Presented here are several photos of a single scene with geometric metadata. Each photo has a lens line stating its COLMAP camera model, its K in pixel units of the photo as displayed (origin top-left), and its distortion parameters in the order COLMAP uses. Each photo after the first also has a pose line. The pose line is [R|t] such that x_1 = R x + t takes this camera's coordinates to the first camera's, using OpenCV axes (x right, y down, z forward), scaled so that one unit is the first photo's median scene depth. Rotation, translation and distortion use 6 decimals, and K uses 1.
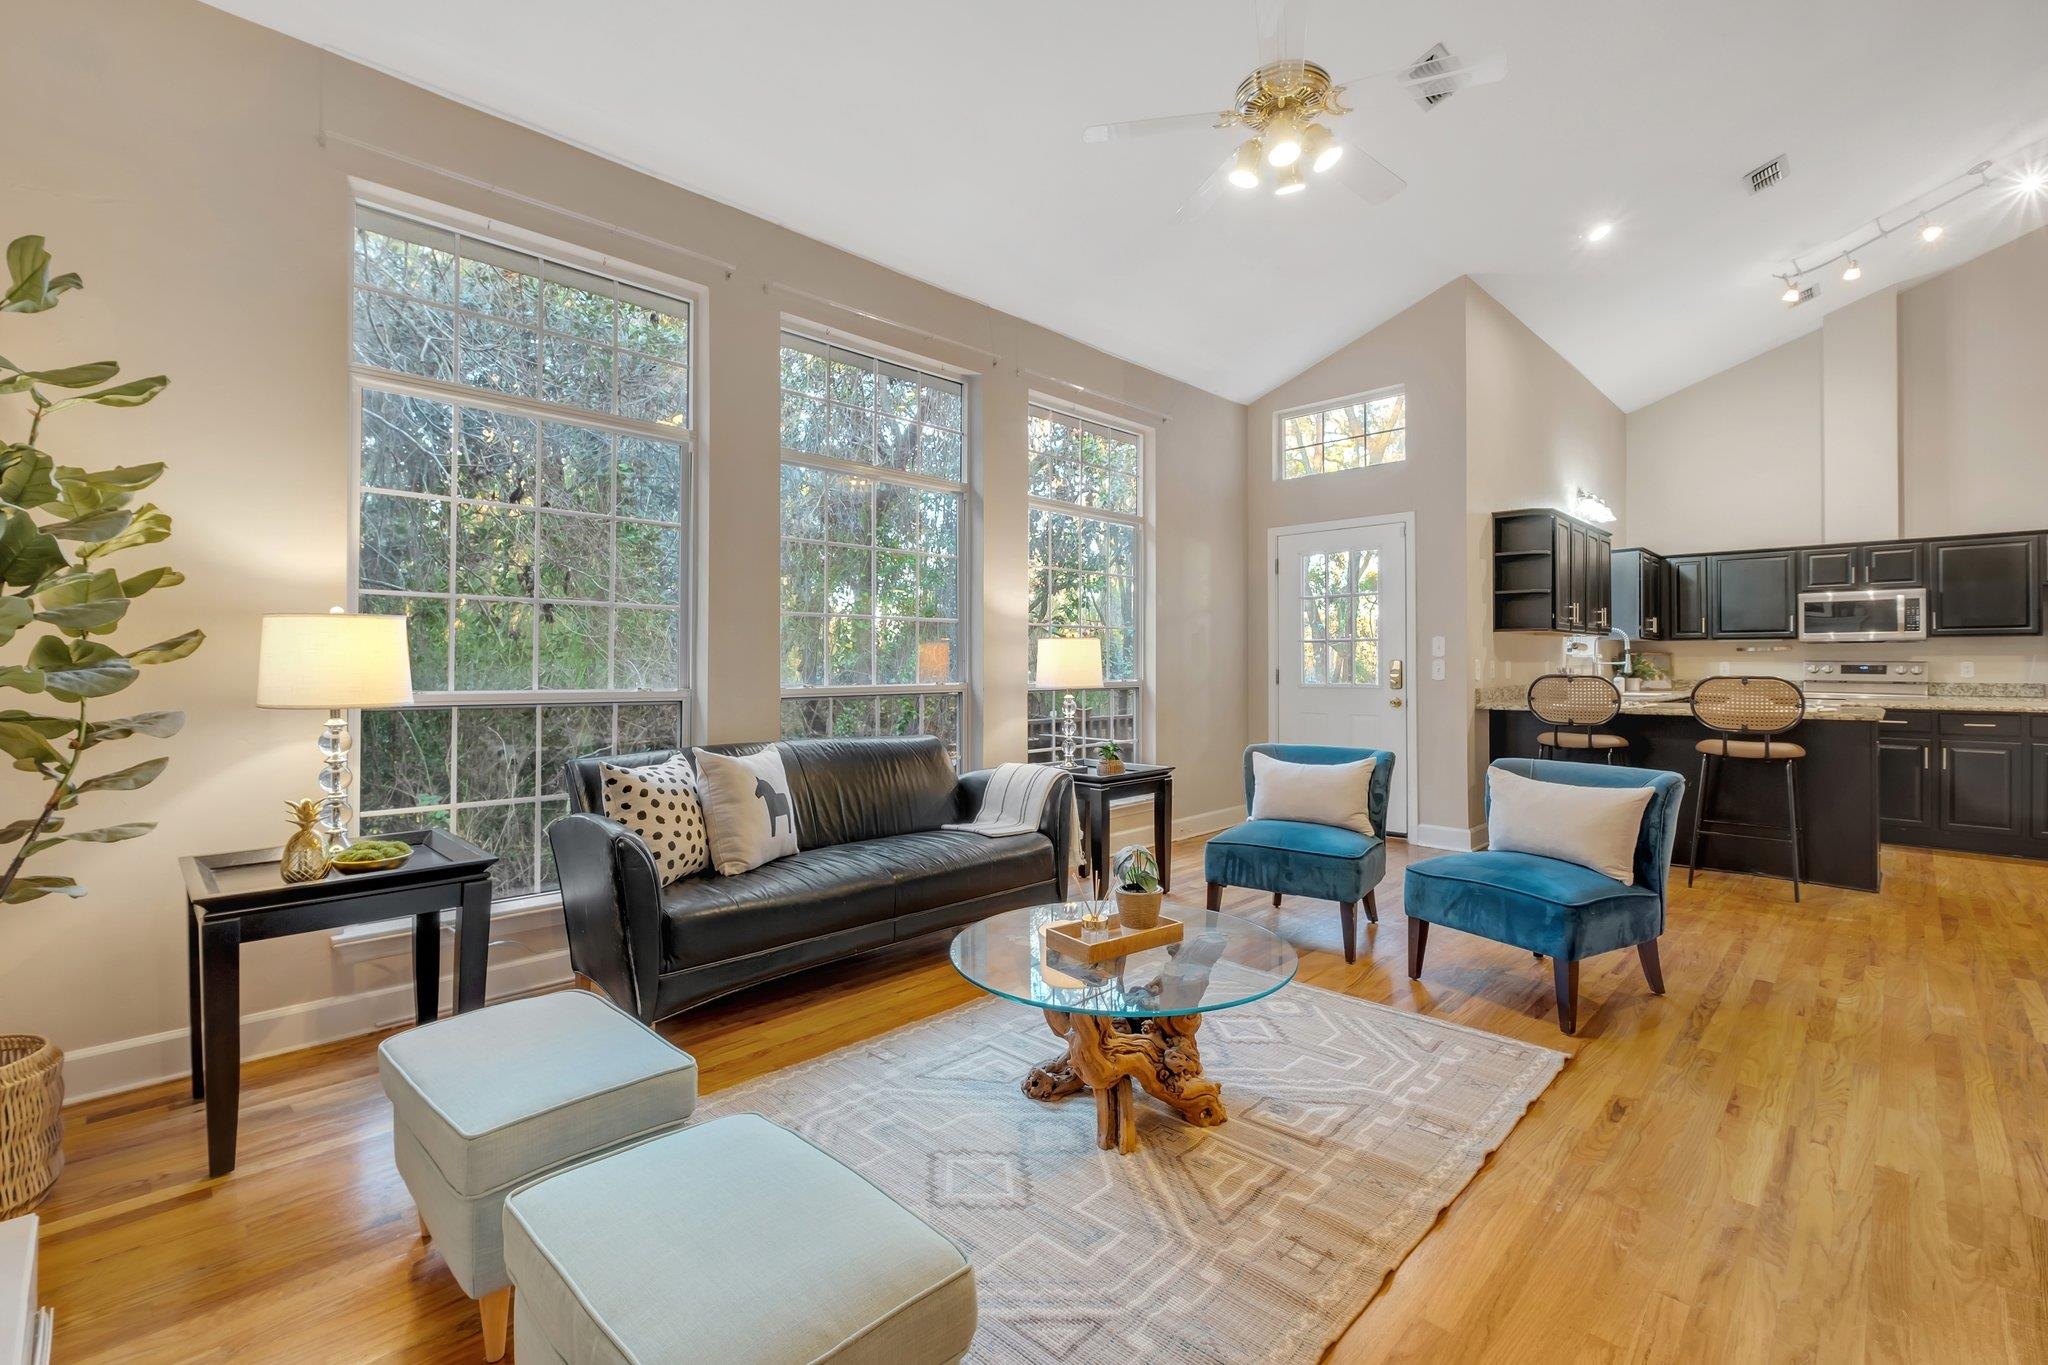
lens RADIAL K [[915.4, 0, 1021.8], [0, 915.4, 662.3], [0, 0, 1]] dist [0.001575, 0.000109]
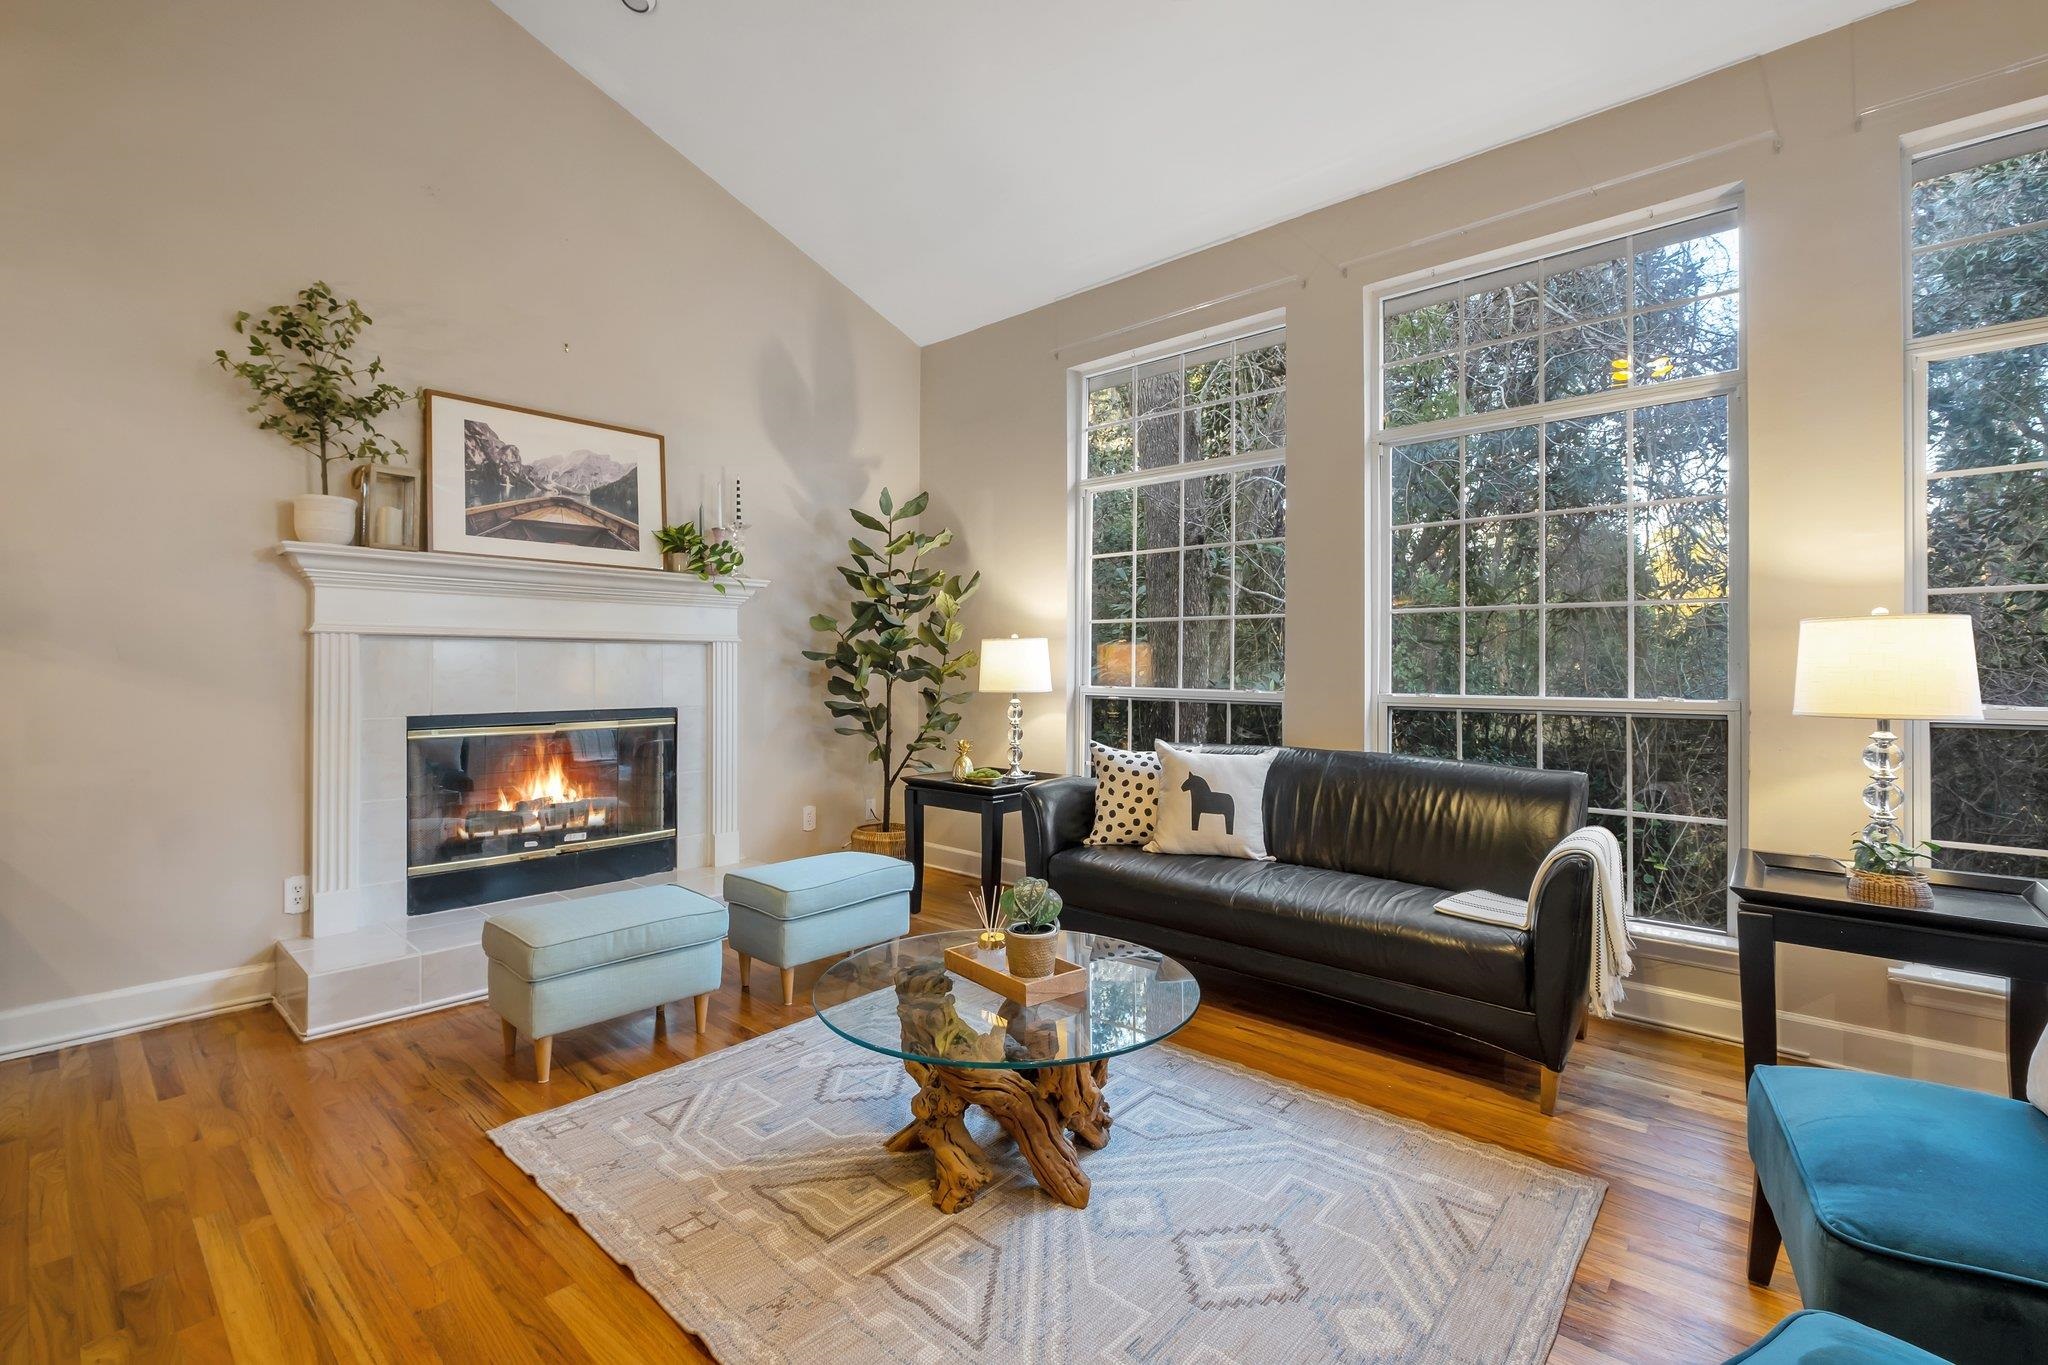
lens RADIAL K [[886.2, 0, 1019.5], [0, 886.2, 677.7], [0, 0, 1]] dist [-0.007787, 0.000029]
pose [[0.046670, 0.010180, -0.998858, 0.092476], [-0.001983, 0.999947, 0.010099, 0.000399], [0.998908, 0.001510, 0.046688, 0.092634]]
